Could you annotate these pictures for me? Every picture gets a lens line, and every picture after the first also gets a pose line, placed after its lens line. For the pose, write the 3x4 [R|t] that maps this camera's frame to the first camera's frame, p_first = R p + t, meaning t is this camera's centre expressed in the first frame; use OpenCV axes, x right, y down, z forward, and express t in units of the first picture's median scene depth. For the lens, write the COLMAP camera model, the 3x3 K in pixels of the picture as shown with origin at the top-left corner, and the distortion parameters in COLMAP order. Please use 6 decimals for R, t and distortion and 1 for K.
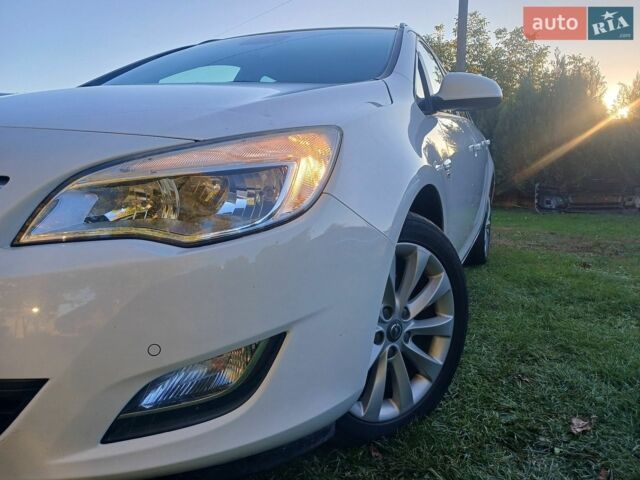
lens RADIAL K [[512.8, 0, 314.9], [0, 512.8, 235.7], [0, 0, 1]] dist [0.052816, -0.064907]
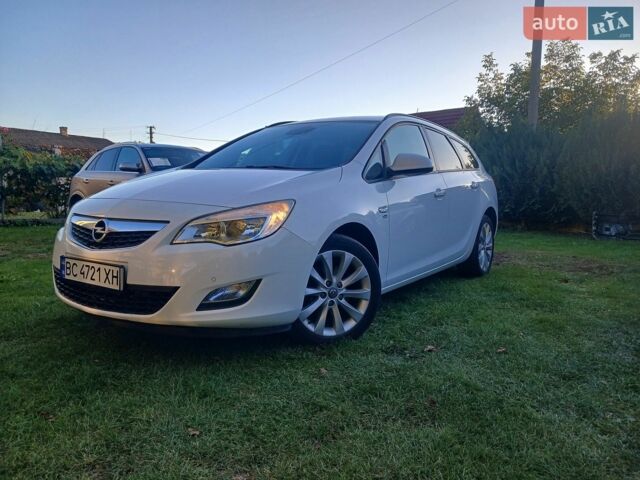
lens RADIAL K [[512.8, 0, 306.9], [0, 512.8, 242.2], [0, 0, 1]] dist [0.052816, -0.064907]
pose [[0.977757, 0.021471, -0.208638, 0.463471], [-0.027384, 0.999300, -0.025496, 0.036333], [0.207944, 0.030643, 0.977661, -1.003689]]
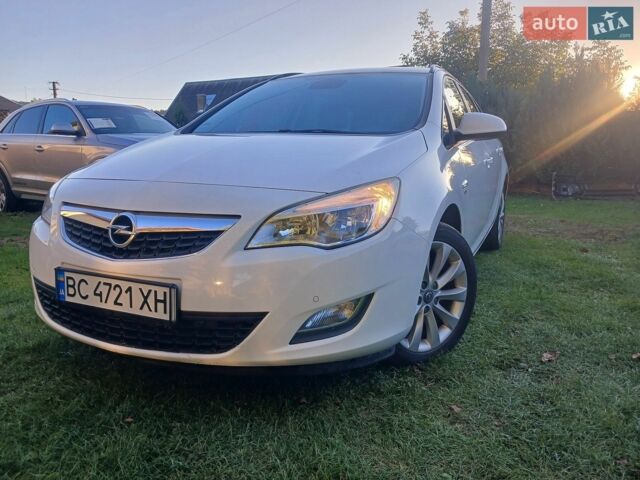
lens RADIAL K [[512.8, 0, 316.1], [0, 512.8, 242.2], [0, 0, 1]] dist [0.052816, -0.064907]
pose [[0.999191, -0.003602, -0.040062, -0.124875], [0.005498, 0.998865, 0.047318, -0.058448], [0.039847, -0.047500, 0.998076, -0.578475]]
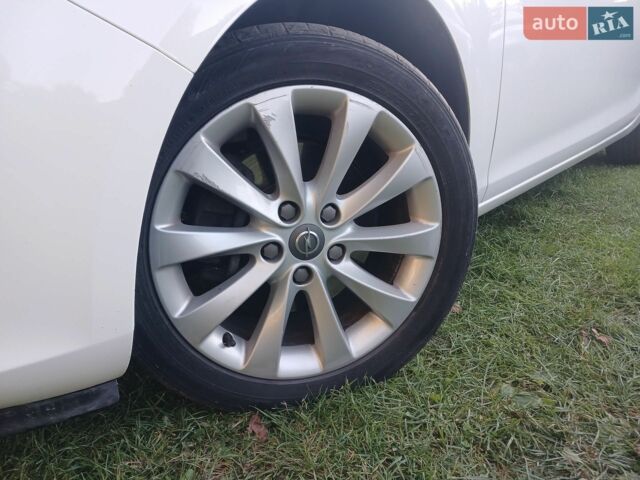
lens RADIAL K [[512.8, 0, 291.9], [0, 512.8, 243.2], [0, 0, 1]] dist [0.052816, -0.064907]
pose [[0.934964, 0.064230, -0.348880, 0.337798], [0.004958, 0.981010, 0.193895, 0.068757], [0.354709, -0.183015, 0.916890, 0.434062]]
